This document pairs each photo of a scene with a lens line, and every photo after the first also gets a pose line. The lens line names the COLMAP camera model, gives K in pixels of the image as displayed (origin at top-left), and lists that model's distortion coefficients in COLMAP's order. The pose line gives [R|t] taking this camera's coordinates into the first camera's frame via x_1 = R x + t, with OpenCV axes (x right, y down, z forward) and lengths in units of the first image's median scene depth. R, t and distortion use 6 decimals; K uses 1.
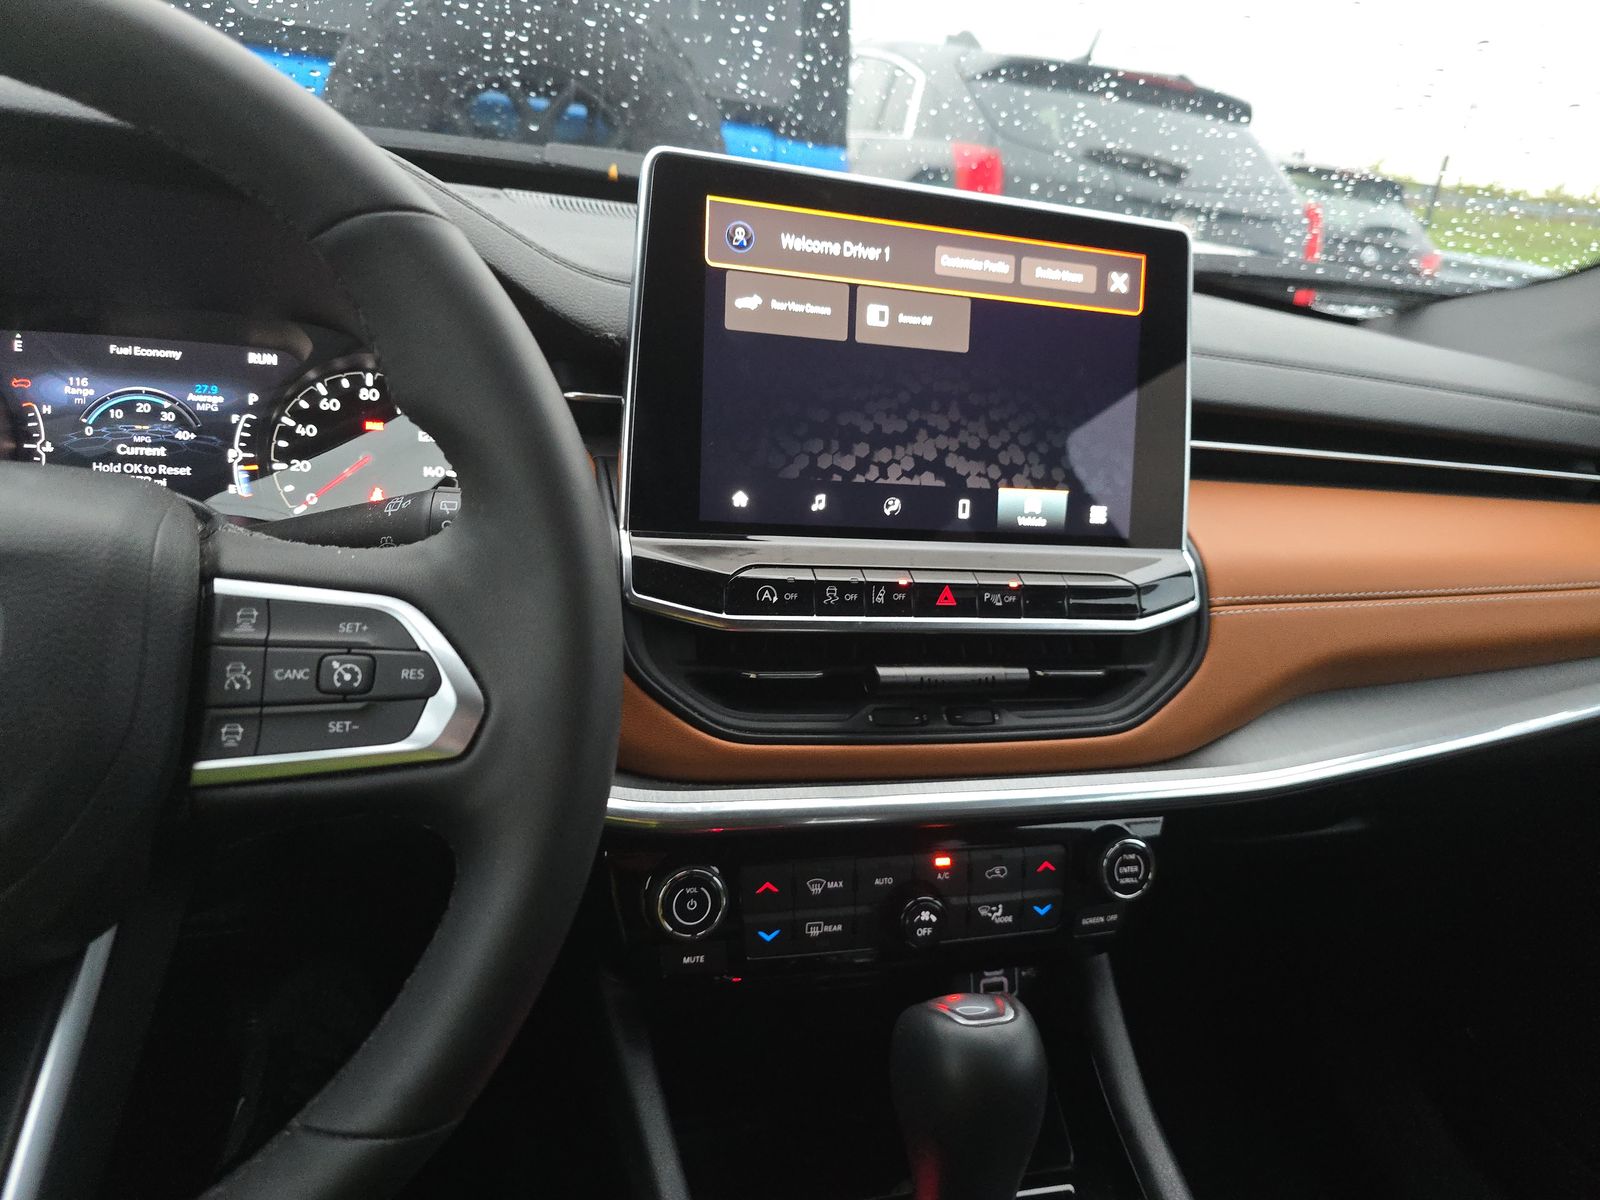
lens RADIAL K [[1060.0, 0, 800.5], [0, 1060.0, 586.4], [0, 0, 1]] dist [0.002866, -0.009758]
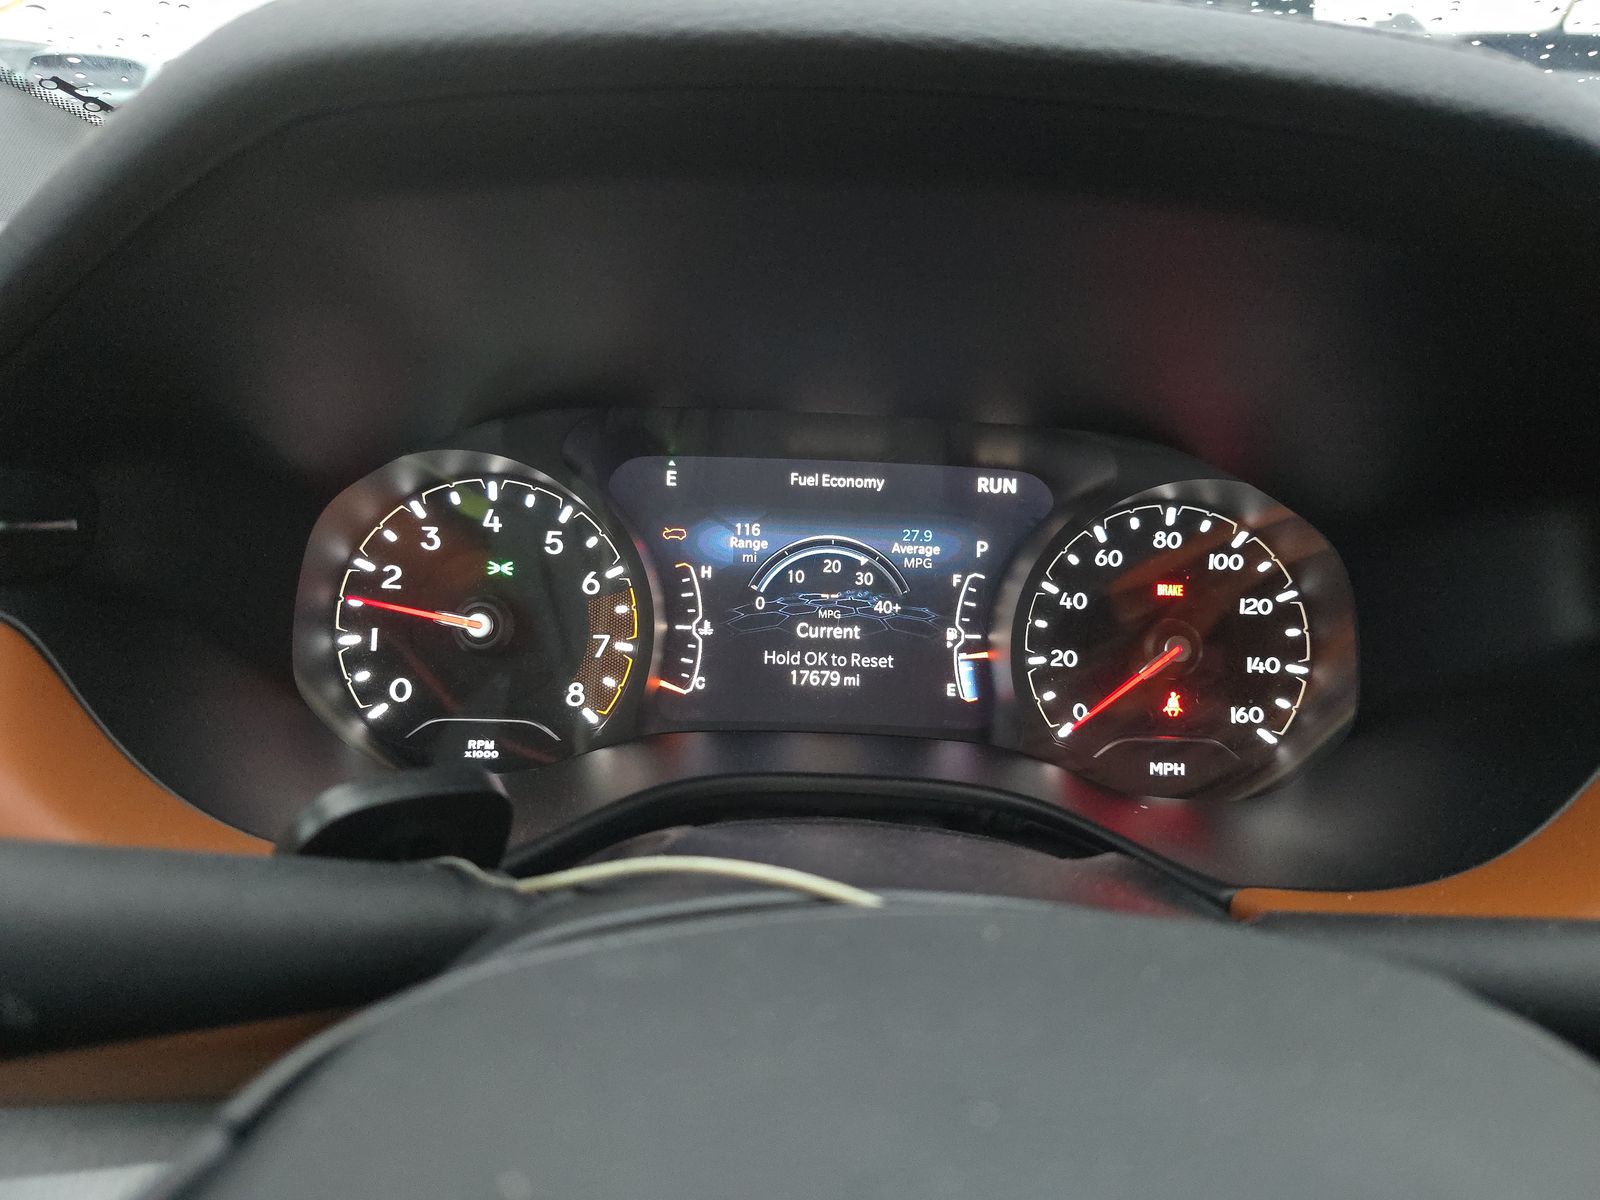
lens RADIAL K [[1060.0, 0, 796.9], [0, 1060.0, 602.2], [0, 0, 1]] dist [0.002866, -0.009758]
pose [[0.956986, 0.018835, -0.289523, -0.460385], [-0.025239, 0.999512, -0.018404, -0.136447], [0.289035, 0.024920, 0.956994, 0.374186]]
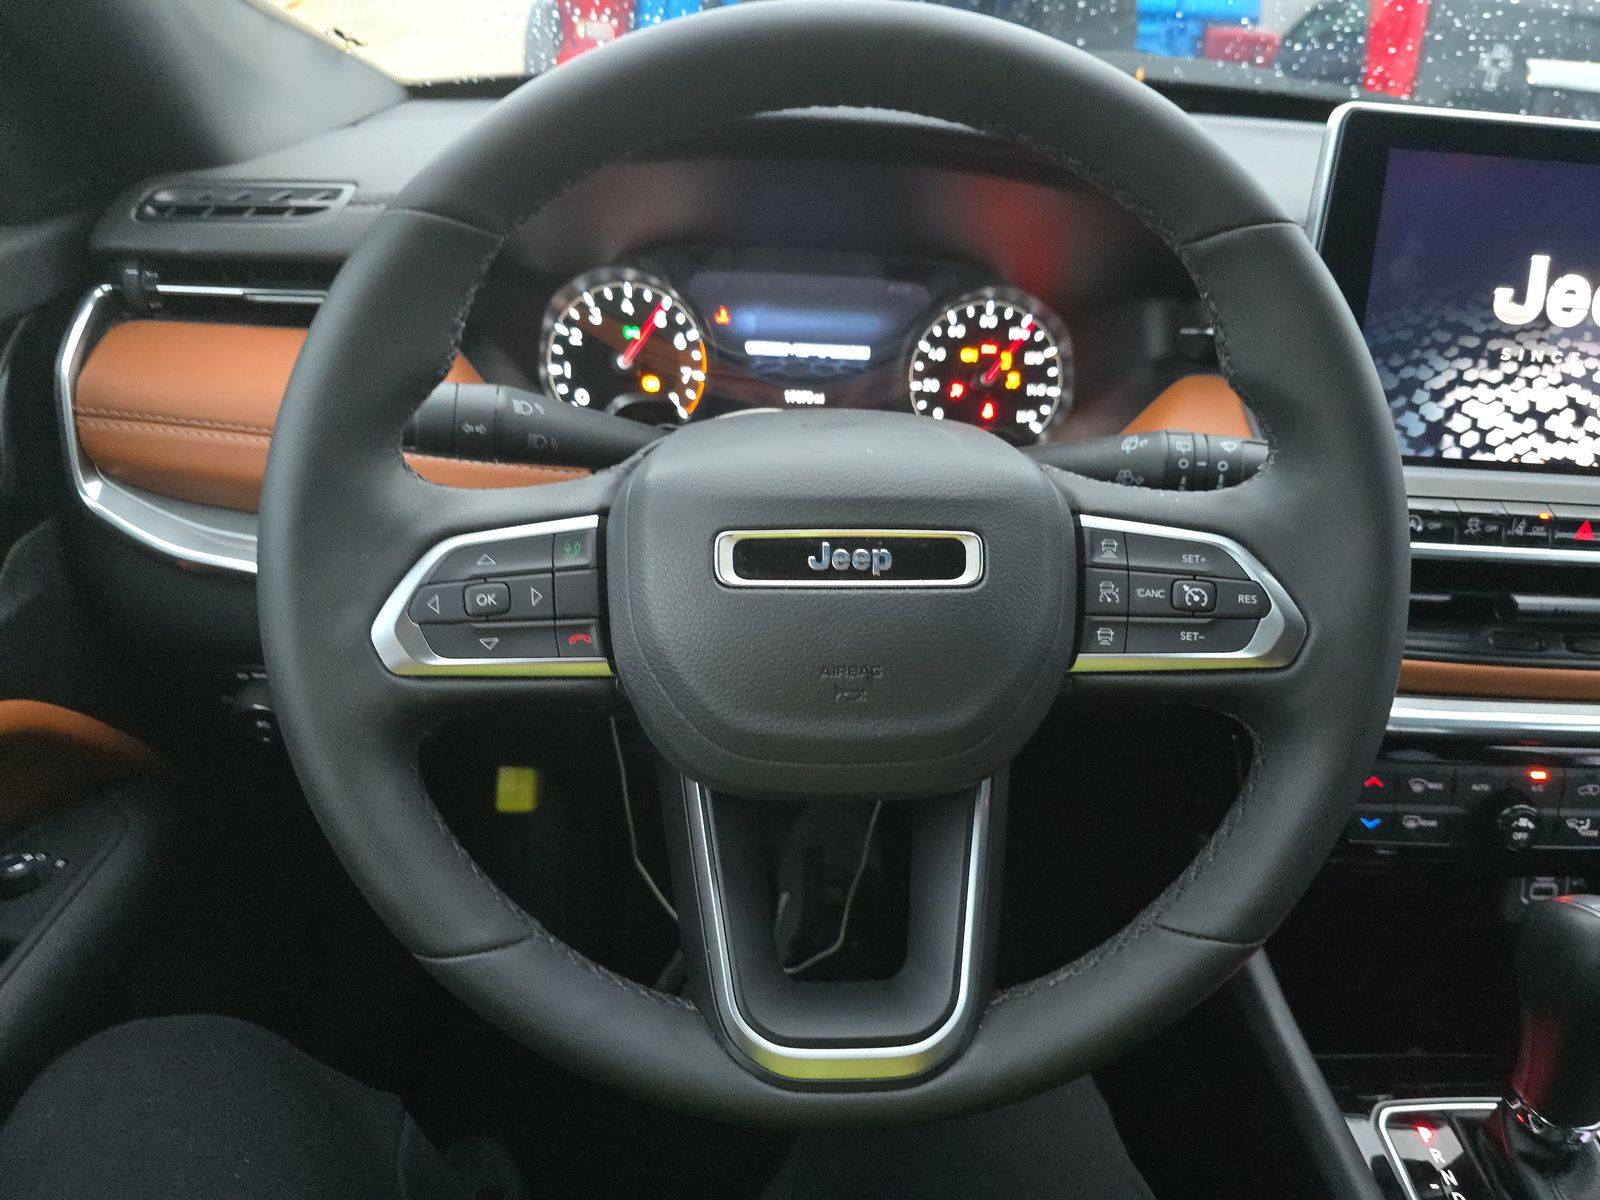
lens RADIAL K [[1060.0, 0, 801.2], [0, 1060.0, 609.6], [0, 0, 1]] dist [0.002866, -0.009758]
pose [[0.963270, 0.069324, -0.259434, -0.301825], [-0.030574, 0.988134, 0.150522, -0.043053], [0.266790, -0.137061, 0.953959, -0.190968]]
